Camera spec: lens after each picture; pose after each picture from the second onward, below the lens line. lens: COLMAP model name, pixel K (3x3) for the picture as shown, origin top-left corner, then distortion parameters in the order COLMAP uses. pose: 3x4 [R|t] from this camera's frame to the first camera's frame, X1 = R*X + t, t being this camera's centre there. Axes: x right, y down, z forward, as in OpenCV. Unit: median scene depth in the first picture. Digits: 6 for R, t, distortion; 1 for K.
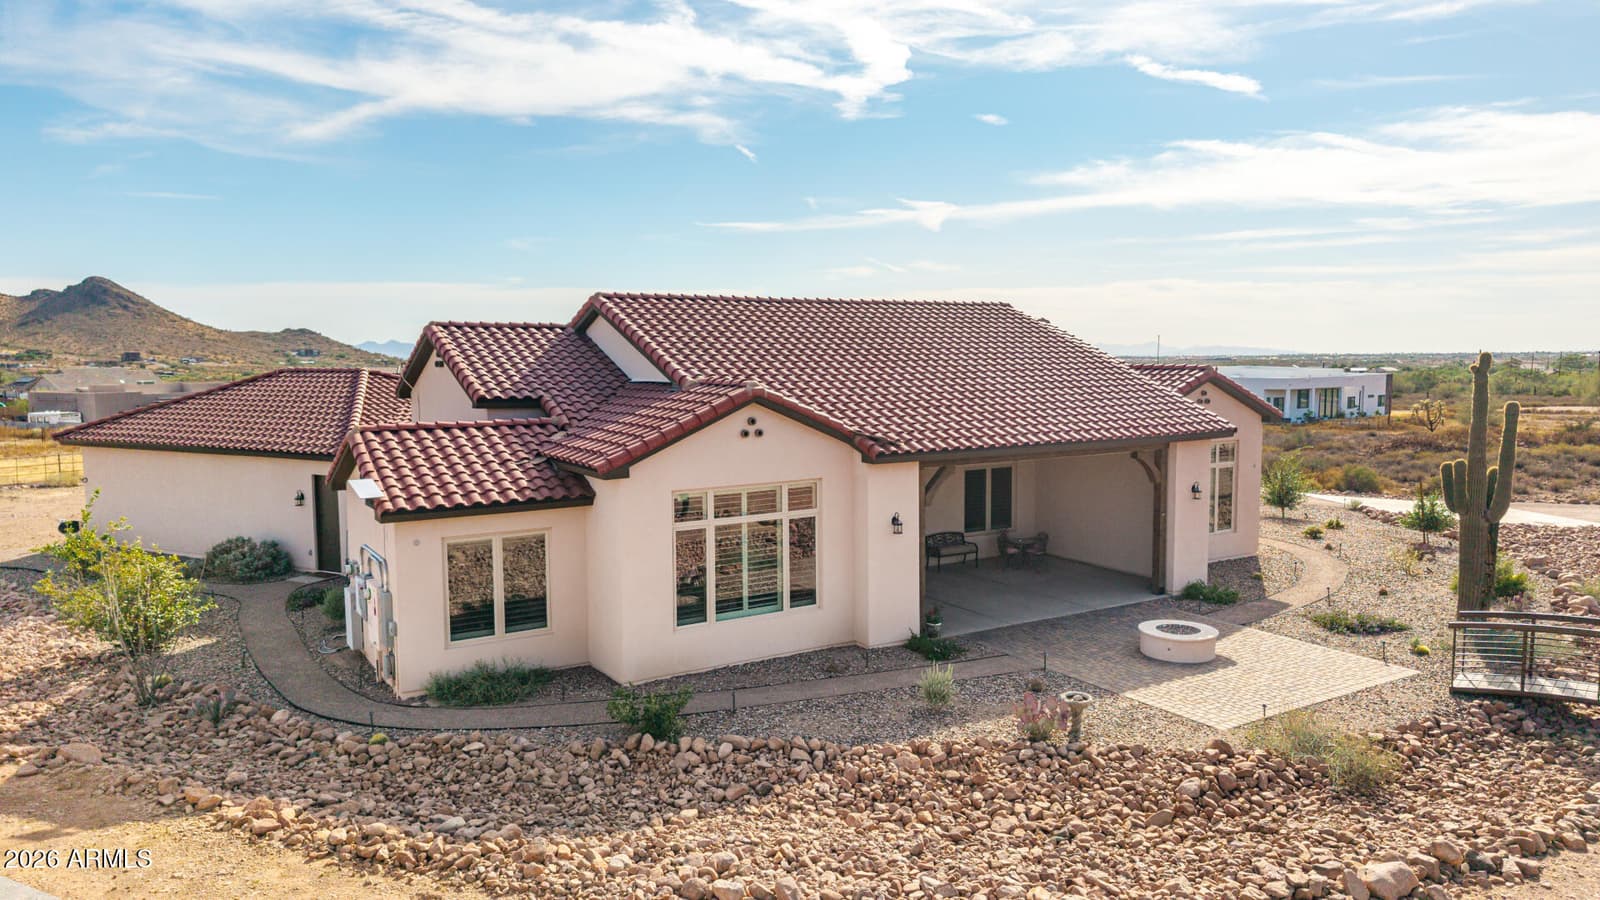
lens RADIAL K [[1094.9, 0, 795.4], [0, 1094.9, 447.9], [0, 0, 1]] dist [0.032303, -0.042811]
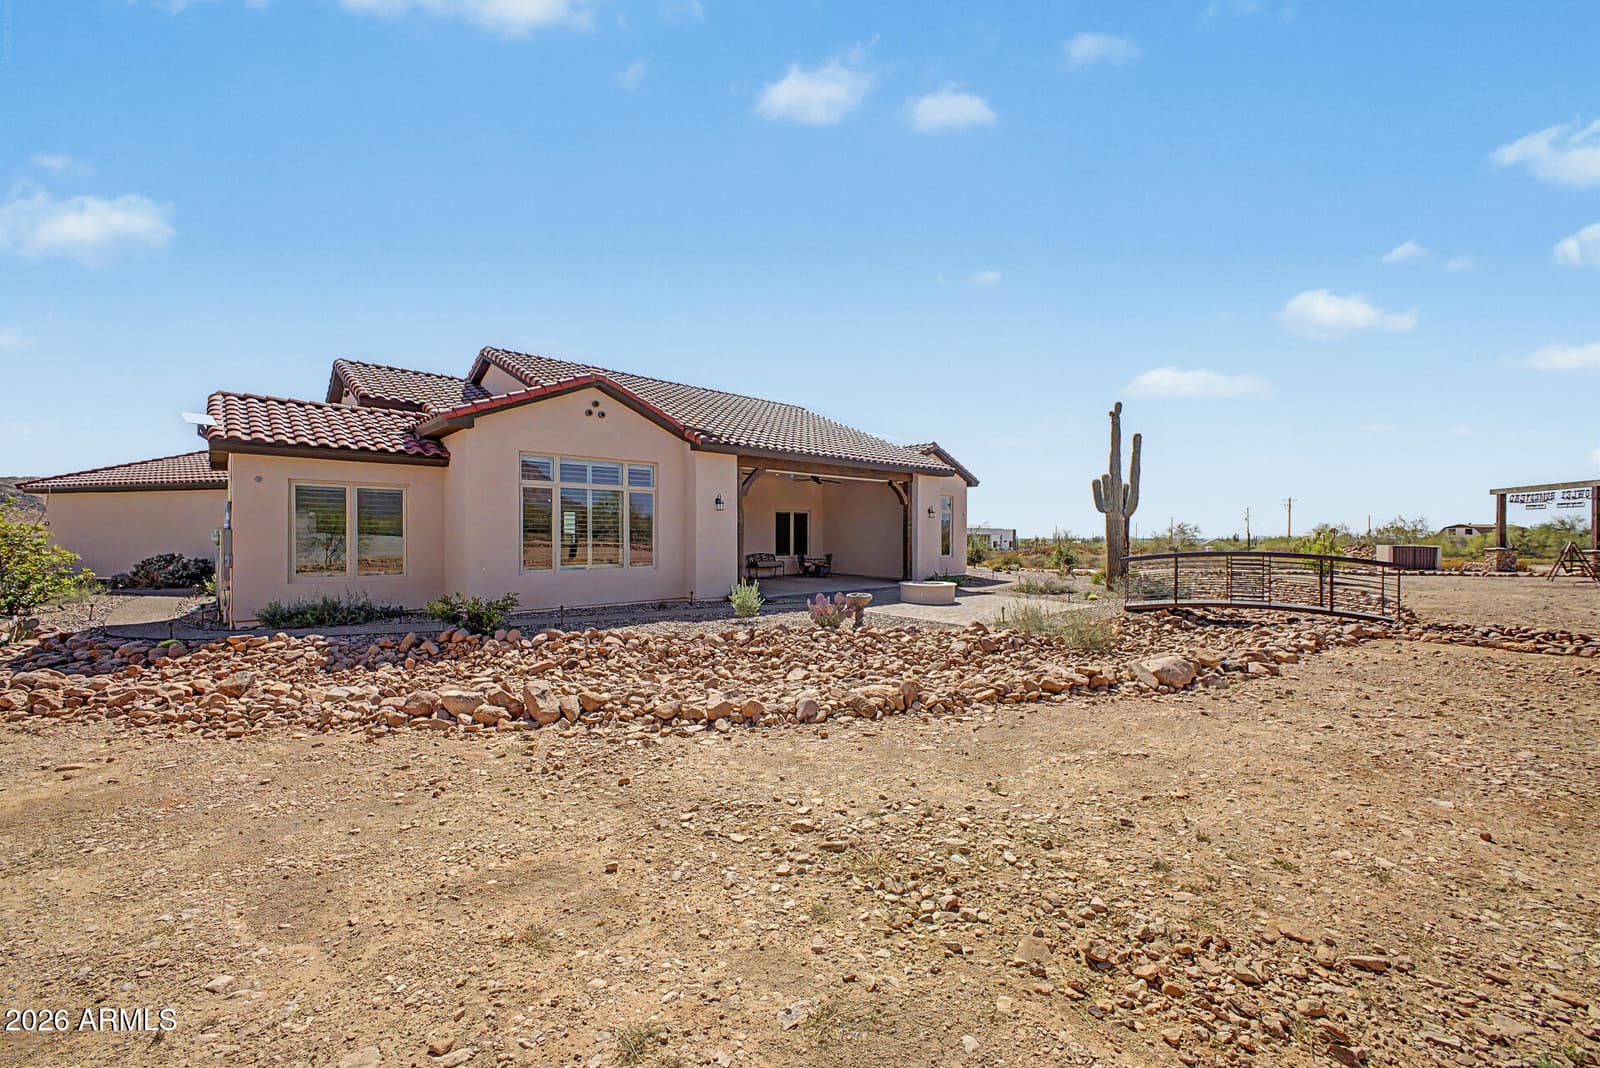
lens RADIAL K [[638.5, 0, 803.4], [0, 638.5, 536.5], [0, 0, 1]] dist [0.011064, -0.000099]
pose [[0.982869, 0.002710, 0.184286, 0.052745], [0.012122, 0.996777, -0.079307, 0.169210], [-0.183907, 0.080182, 0.979668, 0.253107]]
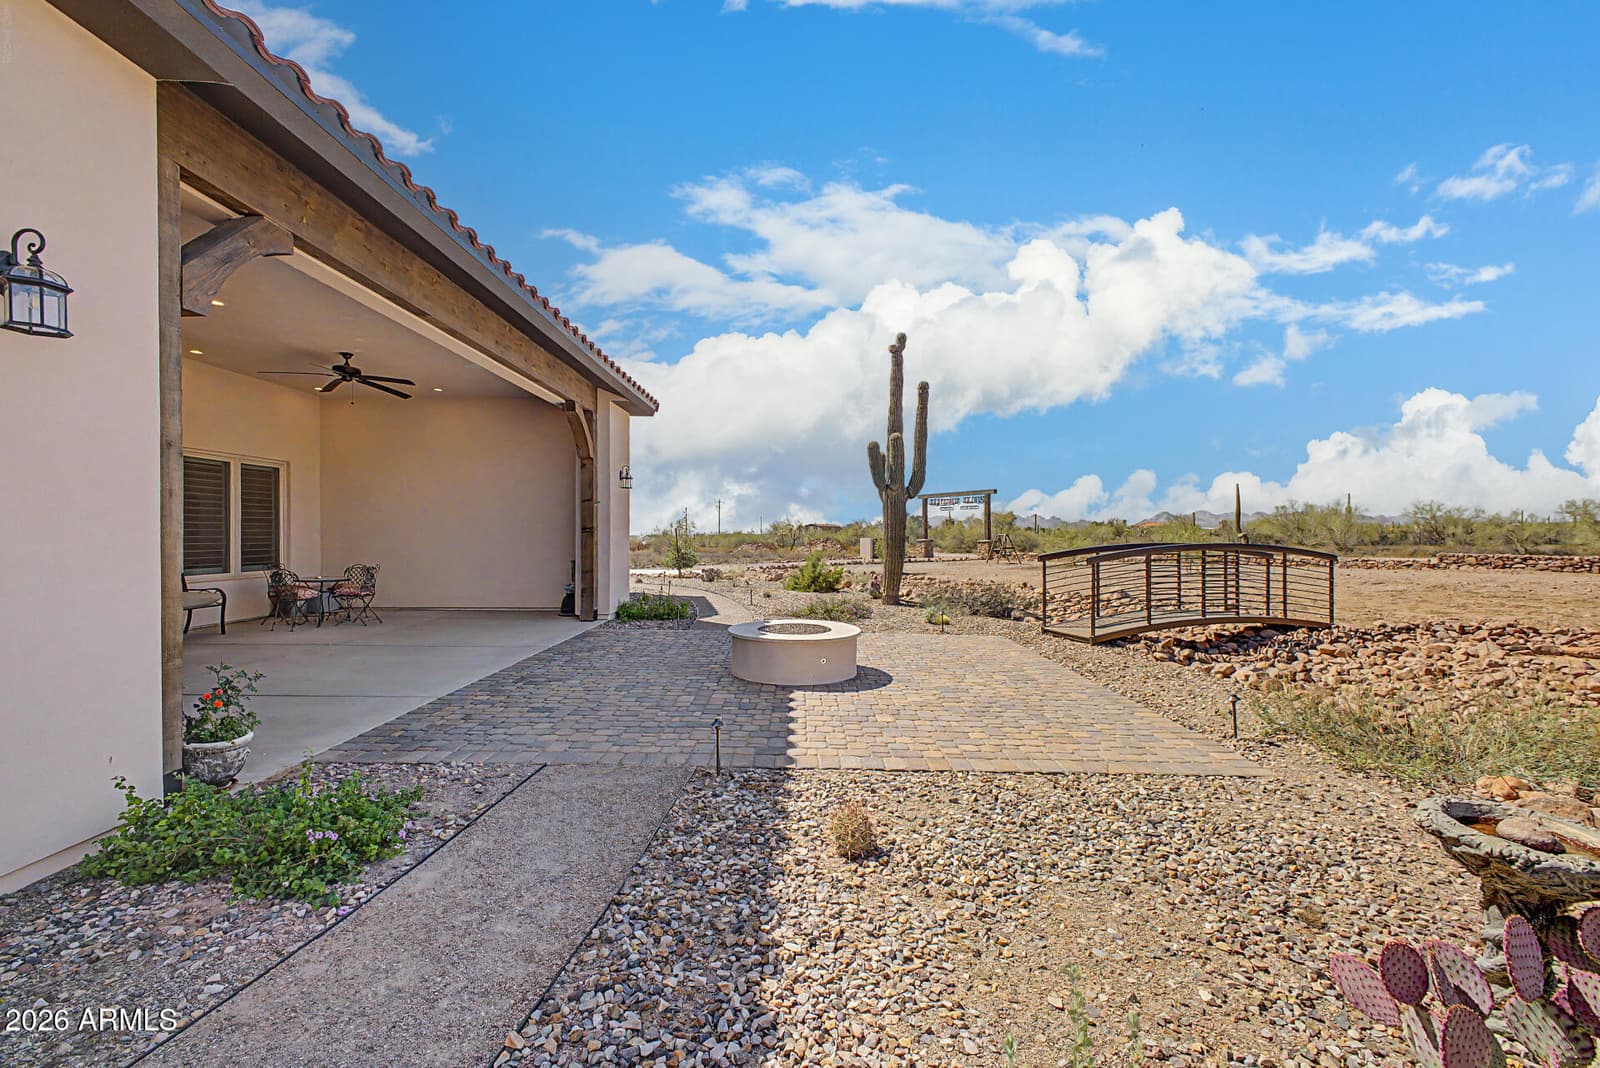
lens RADIAL K [[638.5, 0, 803.4], [0, 638.5, 536.5], [0, 0, 1]] dist [0.011064, -0.000099]
pose [[0.535022, -0.002993, 0.844833, 0.070547], [0.065682, 0.997114, -0.038063, 0.130431], [-0.842281, 0.075855, 0.533675, 0.820481]]
